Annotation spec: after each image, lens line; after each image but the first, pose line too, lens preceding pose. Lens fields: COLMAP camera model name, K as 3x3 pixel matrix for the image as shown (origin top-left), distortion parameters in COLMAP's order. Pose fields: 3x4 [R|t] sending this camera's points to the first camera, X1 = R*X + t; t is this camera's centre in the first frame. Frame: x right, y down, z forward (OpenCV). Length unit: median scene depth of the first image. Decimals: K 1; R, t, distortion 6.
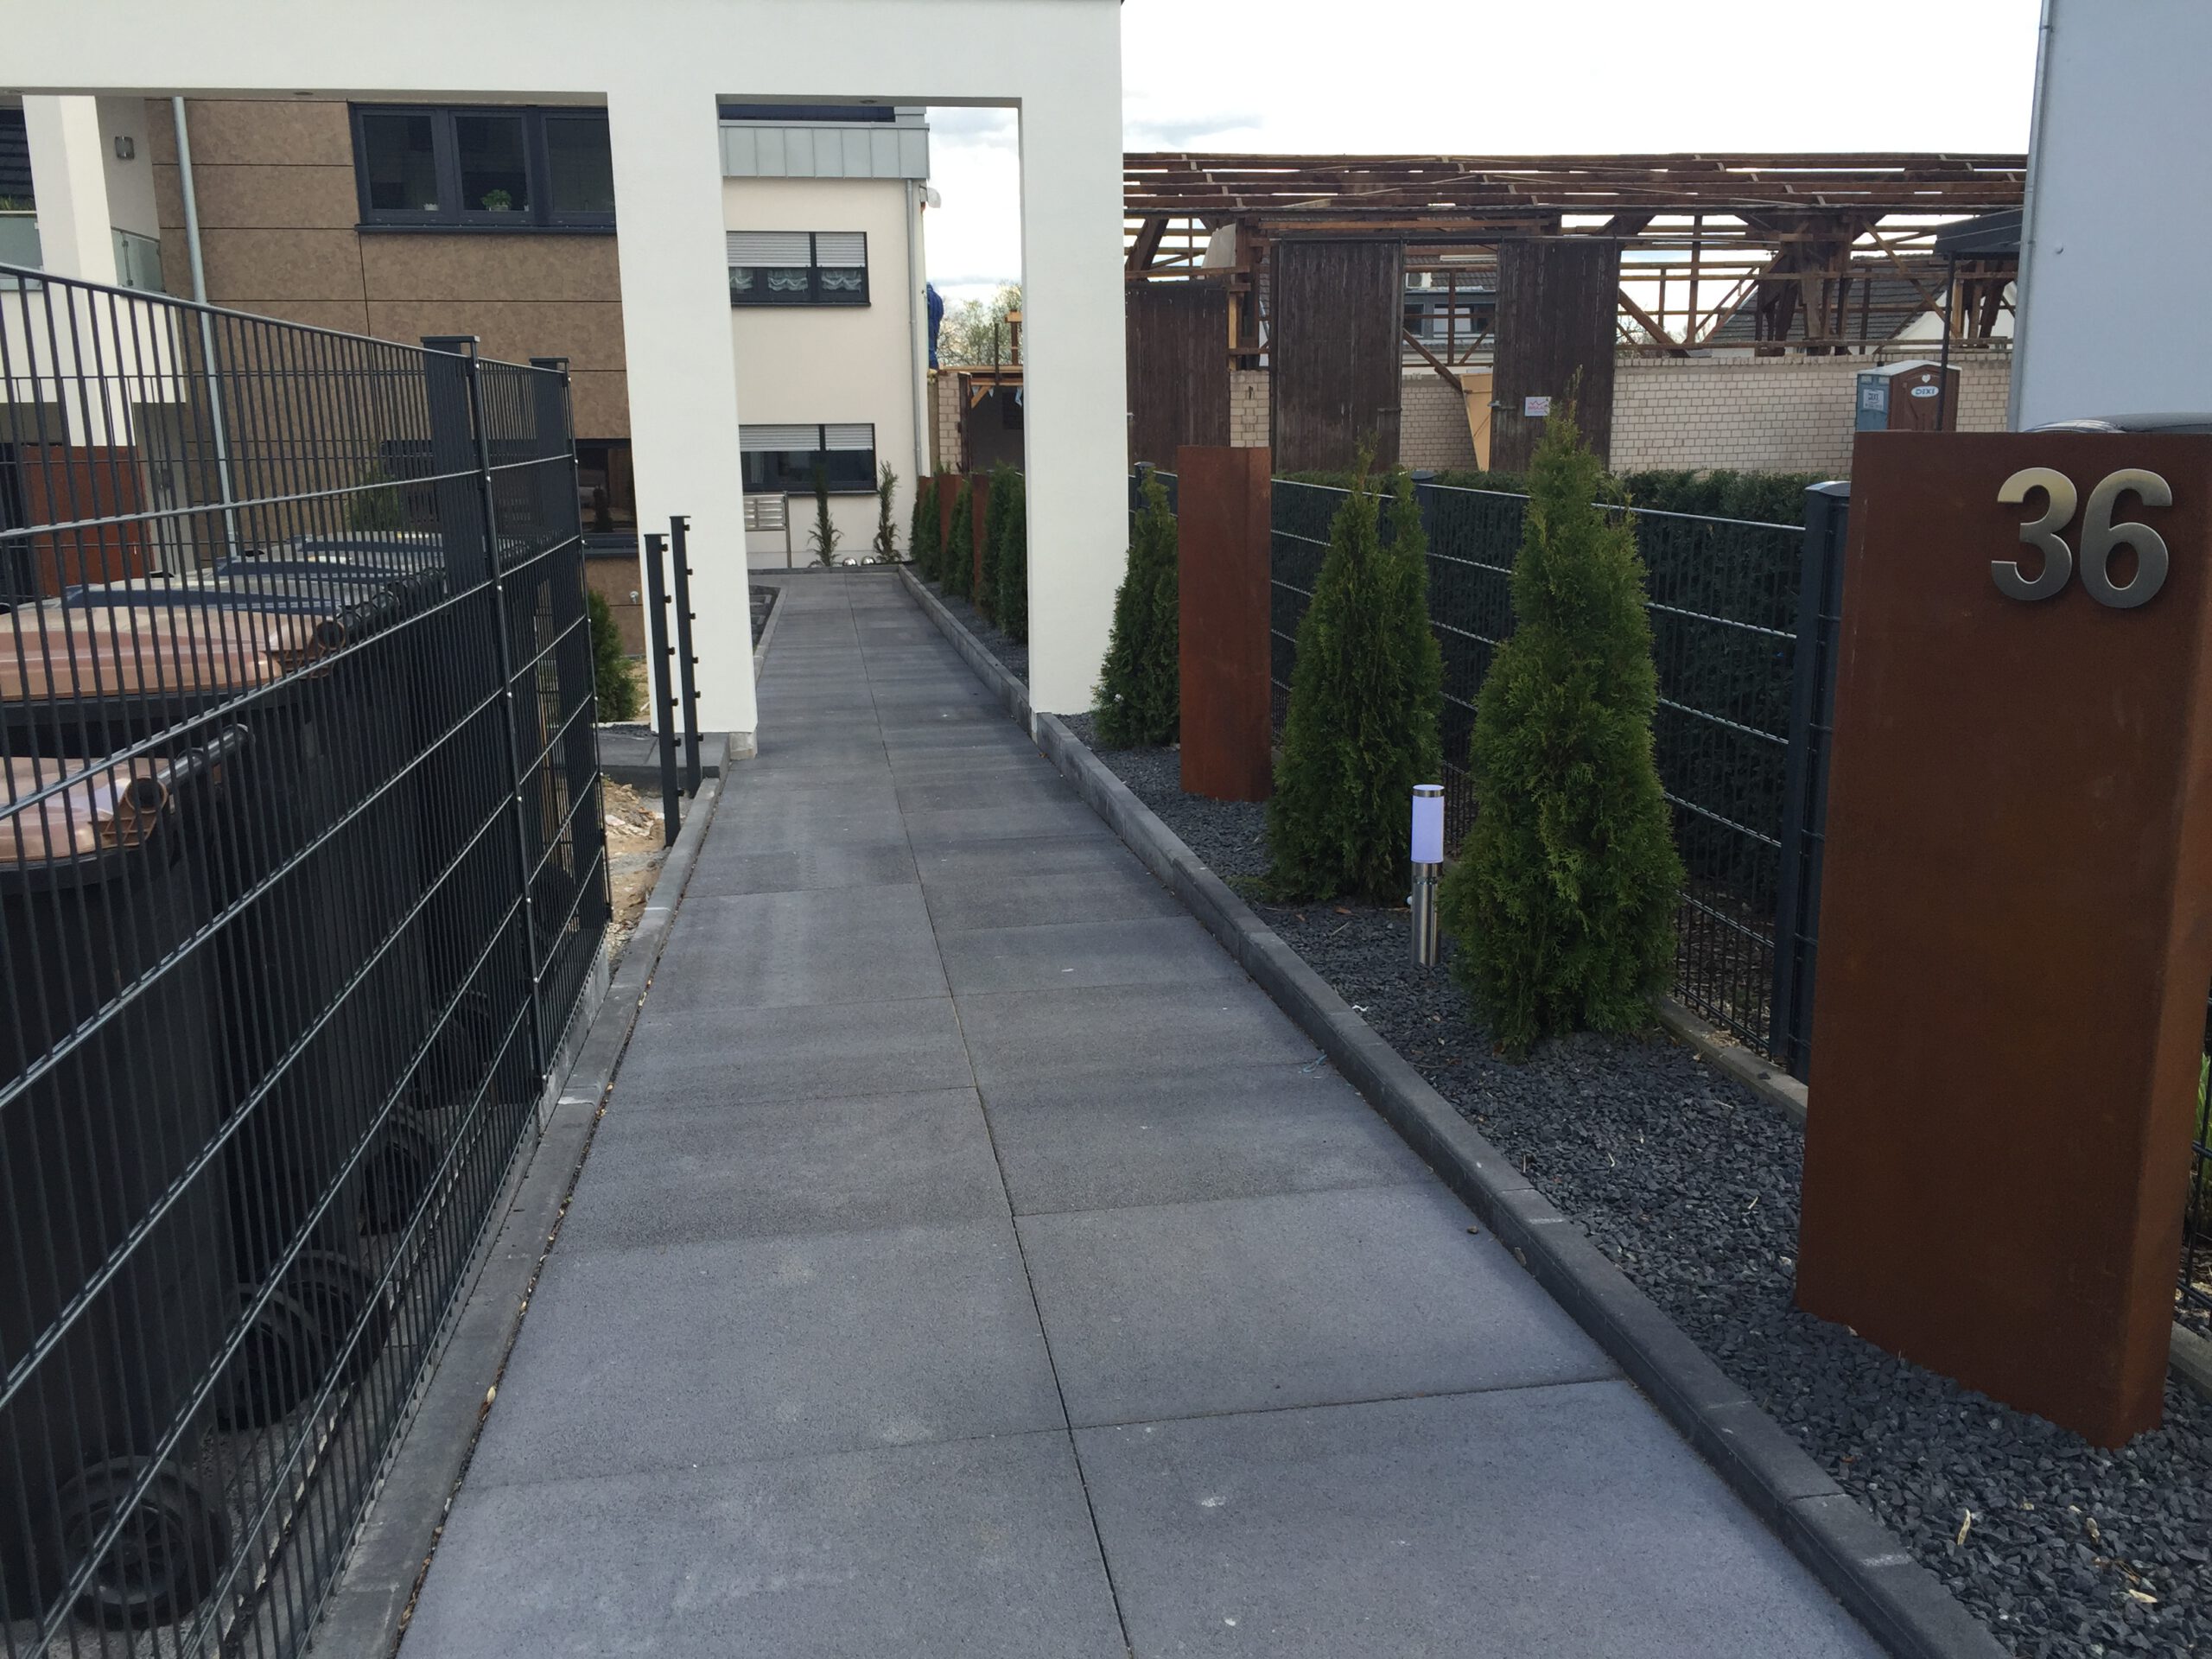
lens RADIAL K [[1873.1, 0, 1106.0], [0, 1873.1, 829.5], [0, 0, 1]] dist [0.048503, -0.007484]
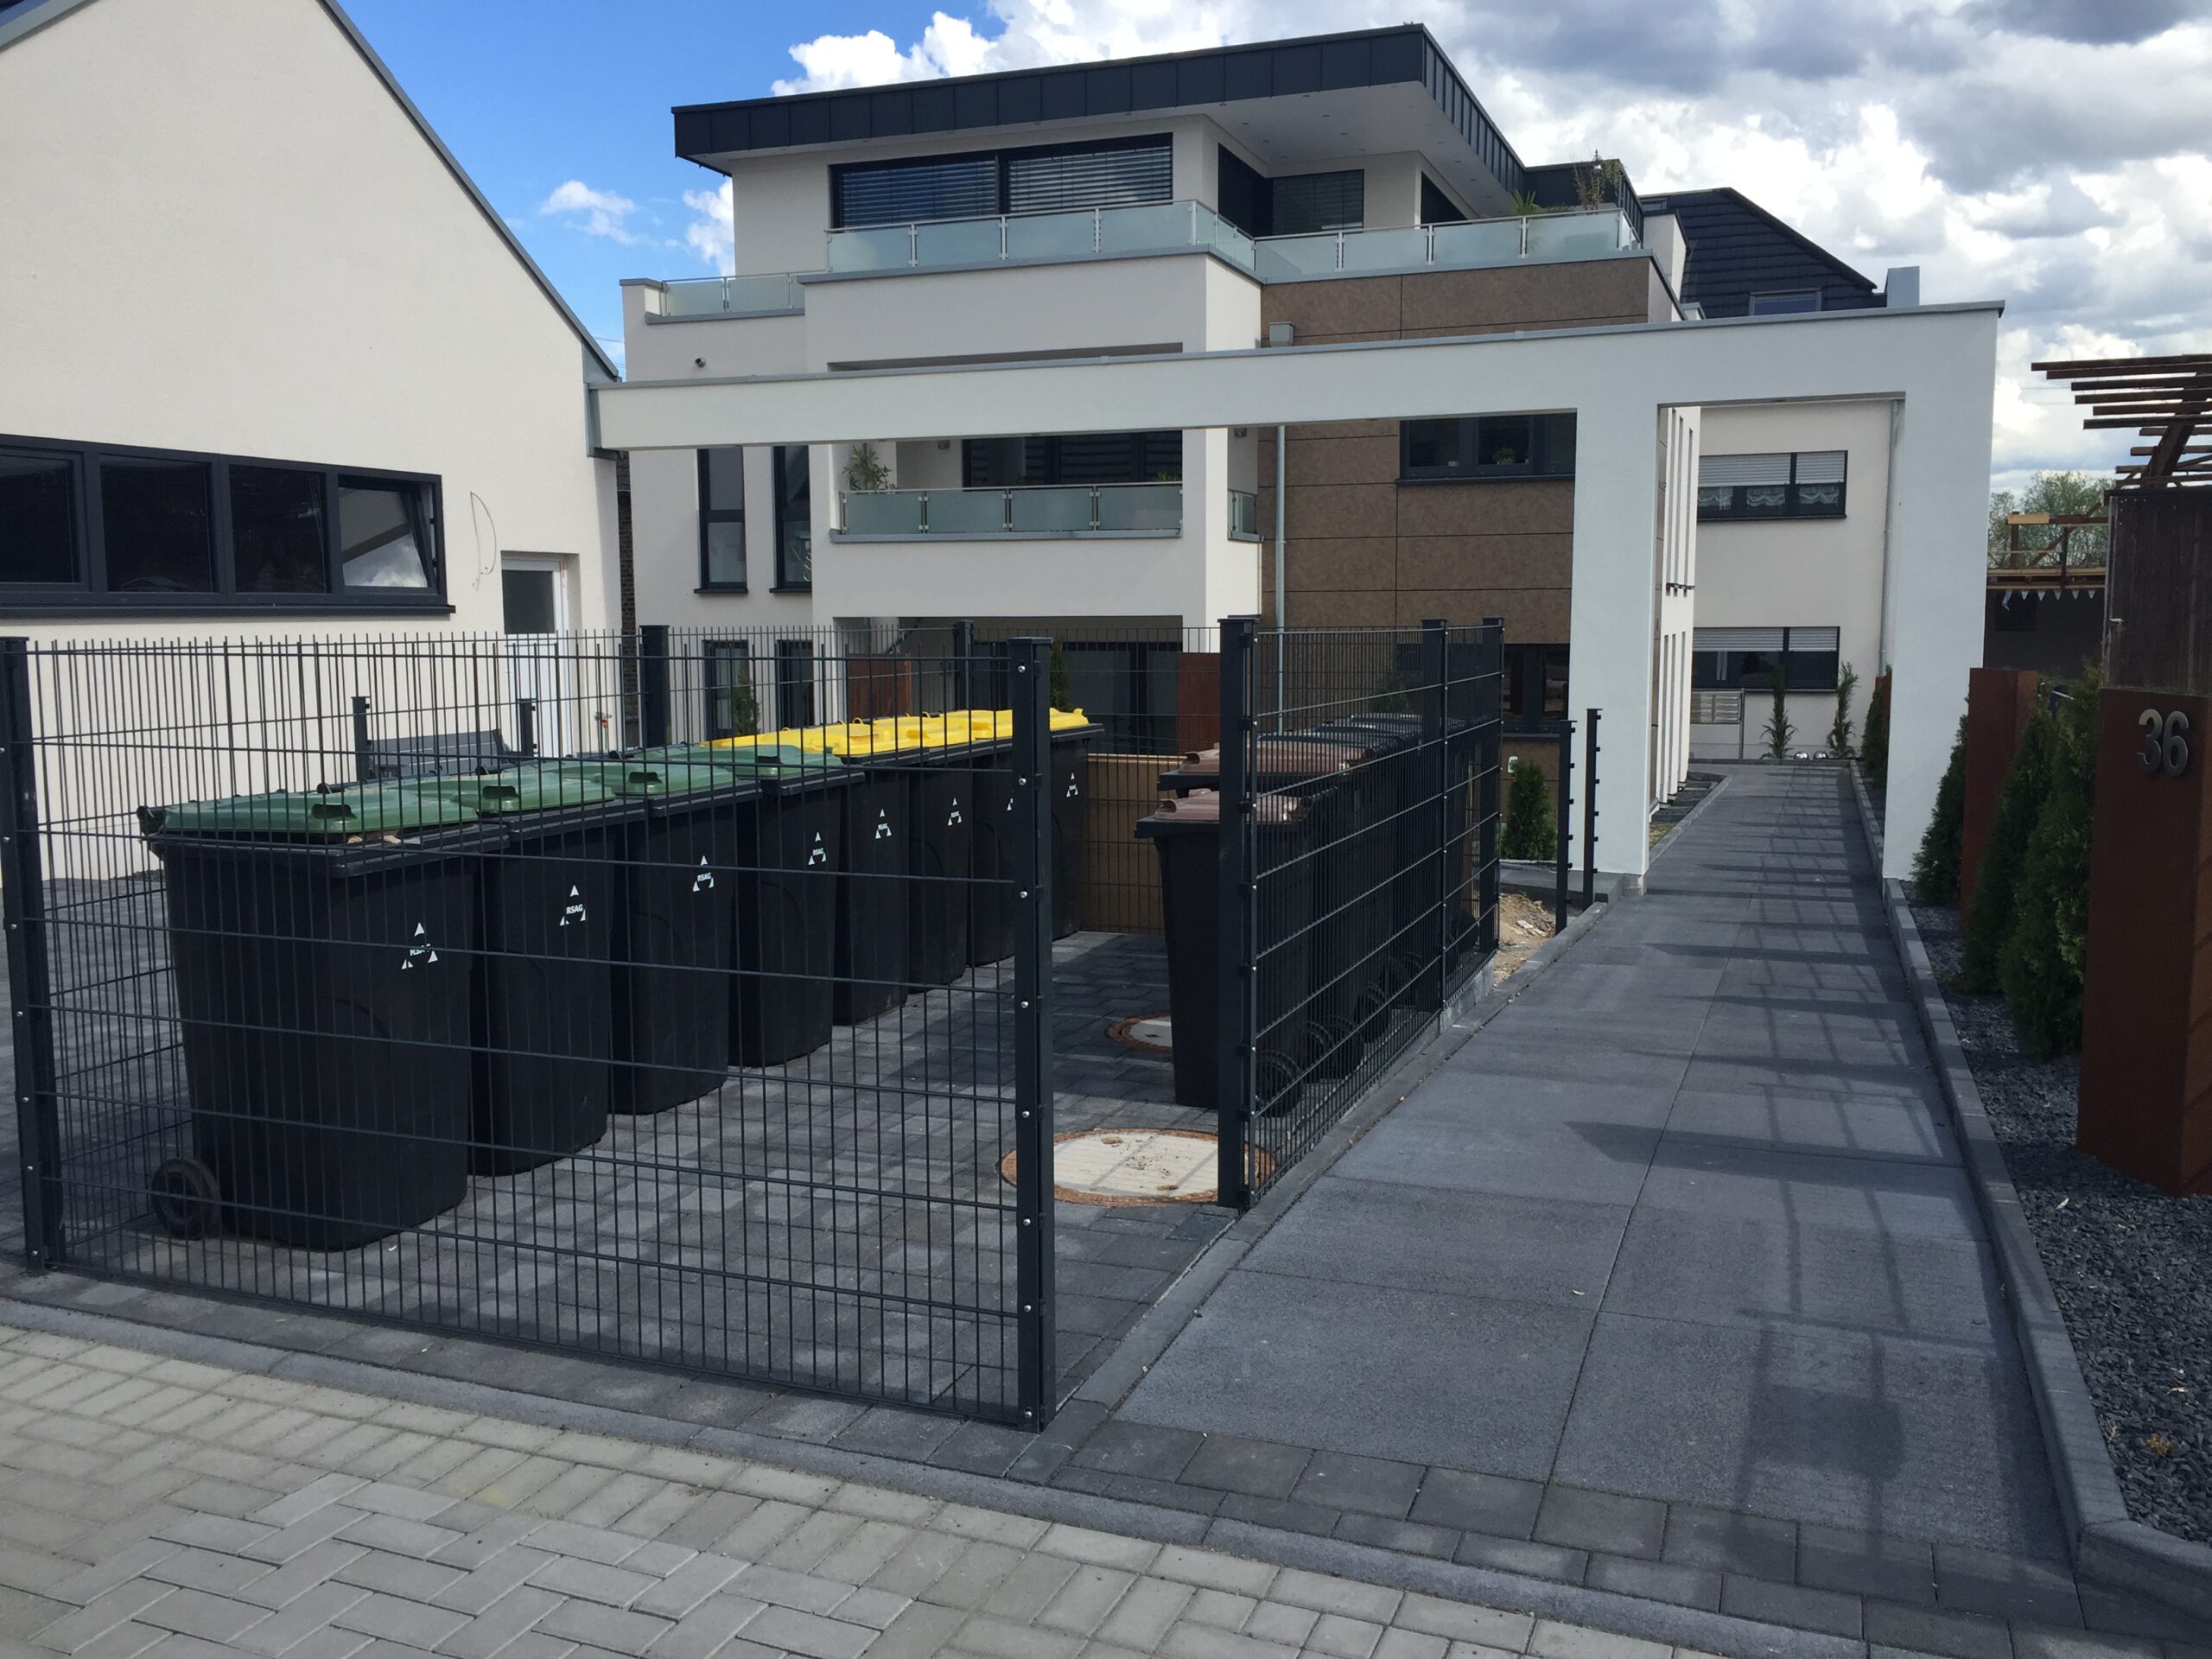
lens RADIAL K [[1885.8, 0, 1055.2], [0, 1885.8, 837.9], [0, 0, 1]] dist [0.001325, -0.004478]
pose [[0.859419, 0.065706, -0.507031, 0.070996], [-0.113449, 0.991493, -0.063808, 0.030270], [0.498525, 0.112360, 0.859562, -0.189114]]
